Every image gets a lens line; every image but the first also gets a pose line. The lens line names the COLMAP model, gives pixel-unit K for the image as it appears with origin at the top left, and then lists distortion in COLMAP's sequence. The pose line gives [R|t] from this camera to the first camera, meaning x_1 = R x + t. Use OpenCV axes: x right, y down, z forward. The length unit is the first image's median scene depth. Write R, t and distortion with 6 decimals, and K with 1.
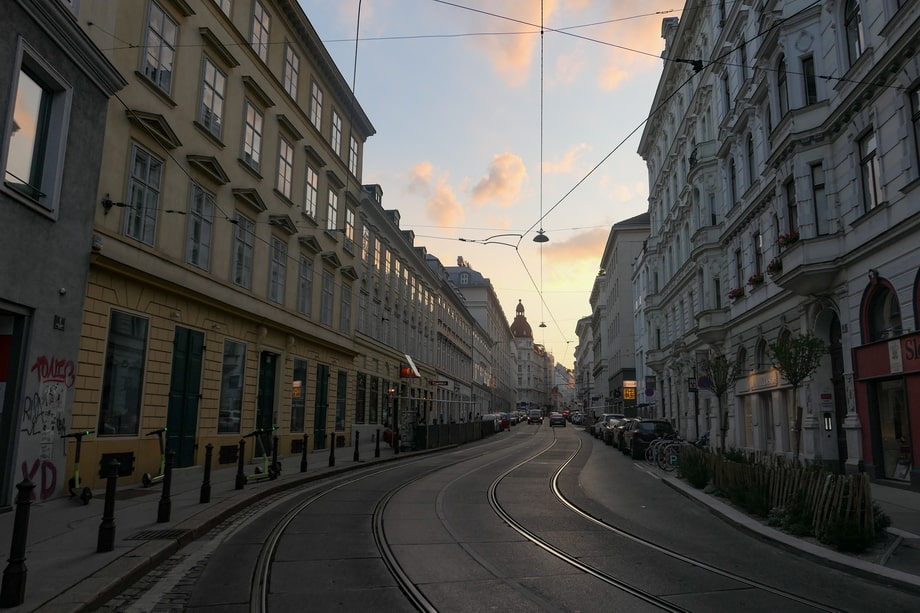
lens RADIAL K [[658.4, 0, 437.4], [0, 658.4, 307.3], [0, 0, 1]] dist [-0.008381, -0.002396]
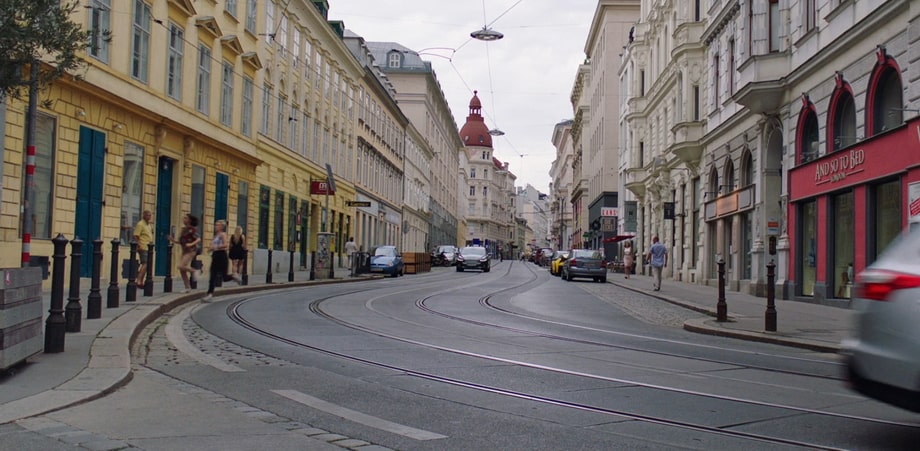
lens RADIAL K [[974.5, 0, 535.7], [0, 974.5, 227.0], [0, 0, 1]] dist [-0.009107, -0.011602]
pose [[0.982176, 0.015837, 0.187294, -0.011216], [-0.039934, 0.991277, 0.125601, -0.012511], [-0.183671, -0.130842, 0.974241, -0.212336]]
